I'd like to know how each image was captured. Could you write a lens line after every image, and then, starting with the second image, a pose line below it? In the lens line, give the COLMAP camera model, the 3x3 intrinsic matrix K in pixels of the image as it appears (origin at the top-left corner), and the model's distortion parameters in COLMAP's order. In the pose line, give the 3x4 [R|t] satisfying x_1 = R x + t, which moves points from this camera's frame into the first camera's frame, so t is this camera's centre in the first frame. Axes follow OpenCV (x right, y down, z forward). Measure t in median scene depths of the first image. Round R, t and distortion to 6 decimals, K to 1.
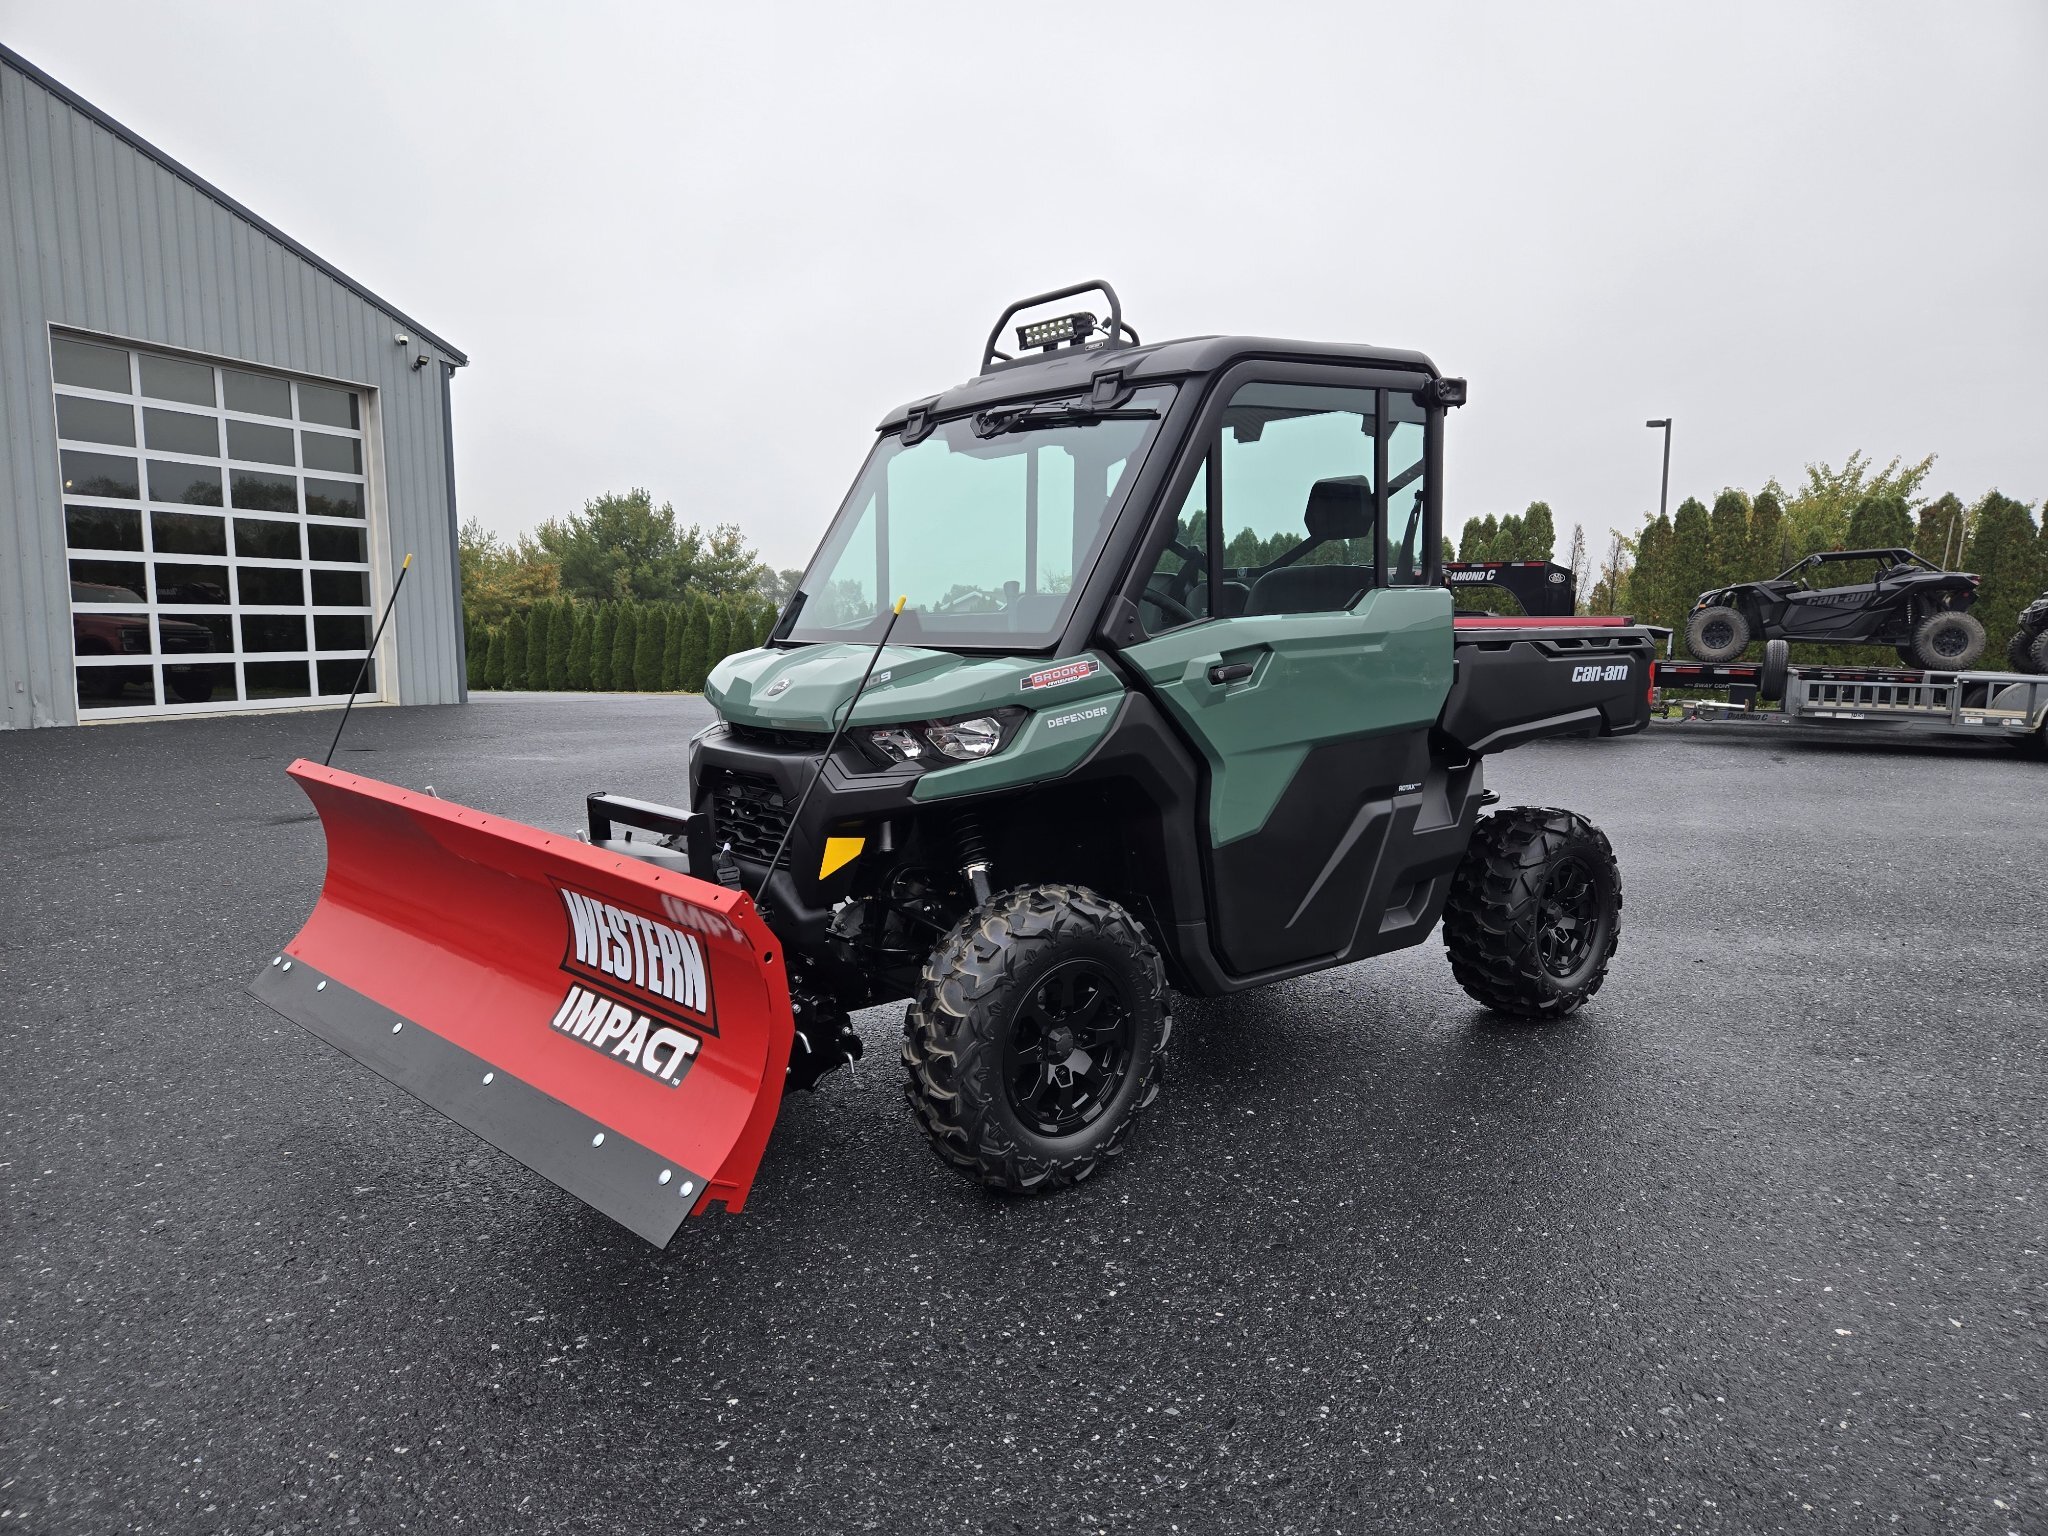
lens RADIAL K [[1547.8, 0, 1022.9], [0, 1547.8, 771.5], [0, 0, 1]] dist [0.051098, -0.001324]
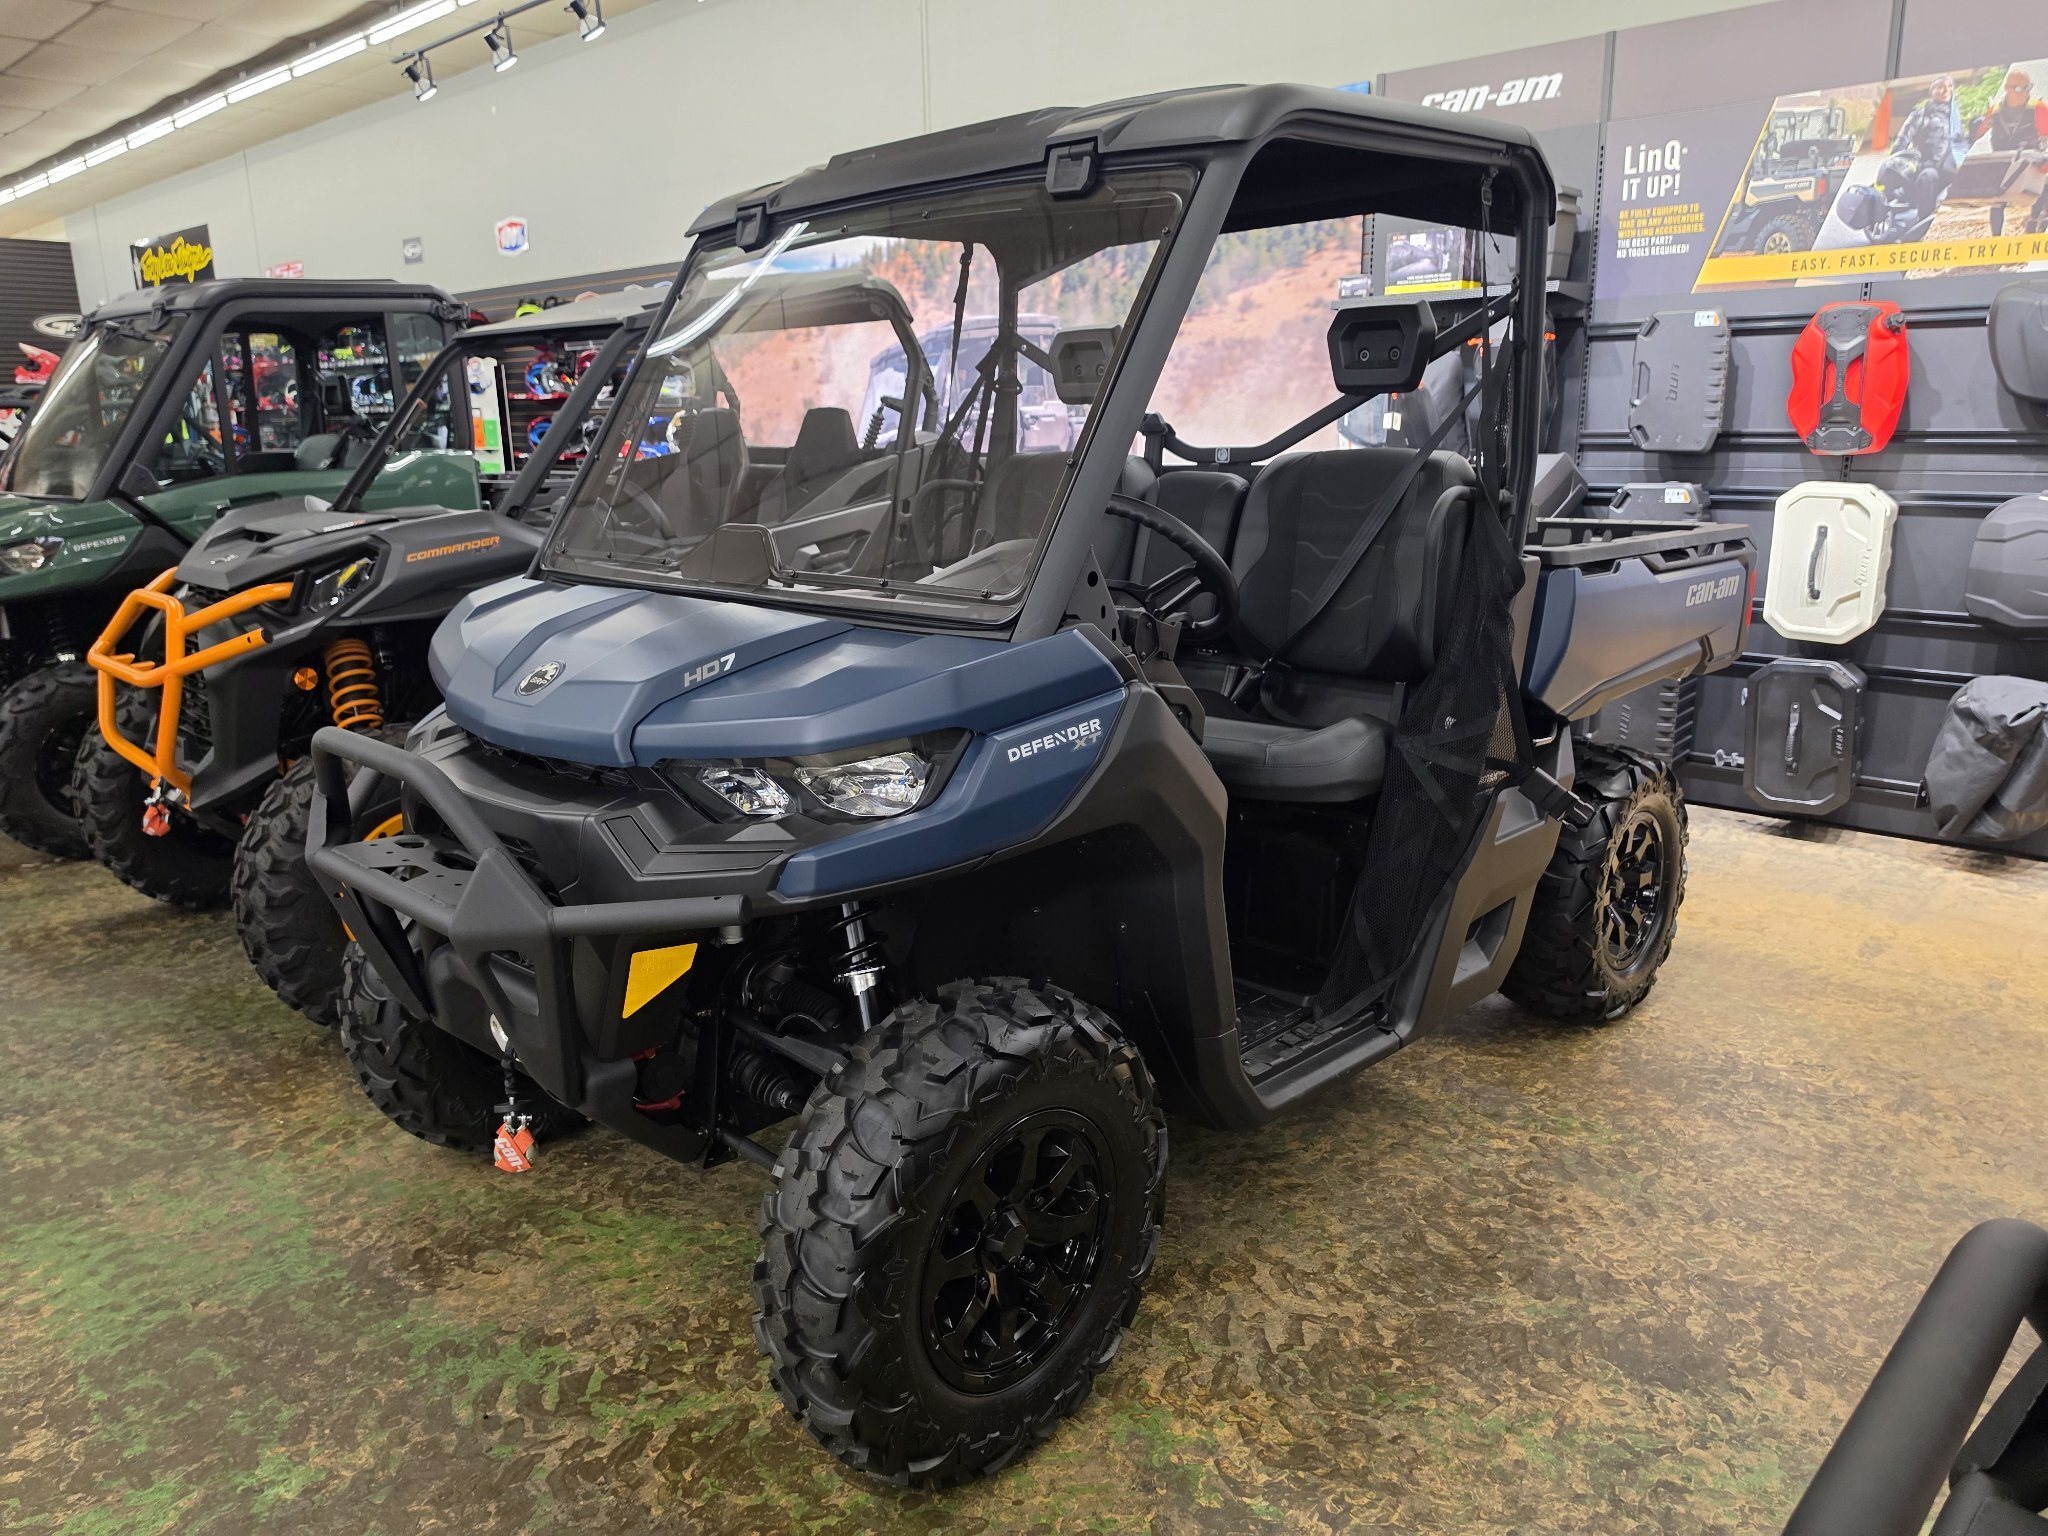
lens RADIAL K [[1547.8, 0, 1016.1], [0, 1547.8, 762.1], [0, 0, 1]] dist [0.051098, -0.001324]
pose [[0.995060, -0.018612, 0.097518, -0.036863], [0.008049, 0.994160, 0.107613, -0.089314], [-0.098951, -0.106296, 0.989399, 0.413923]]
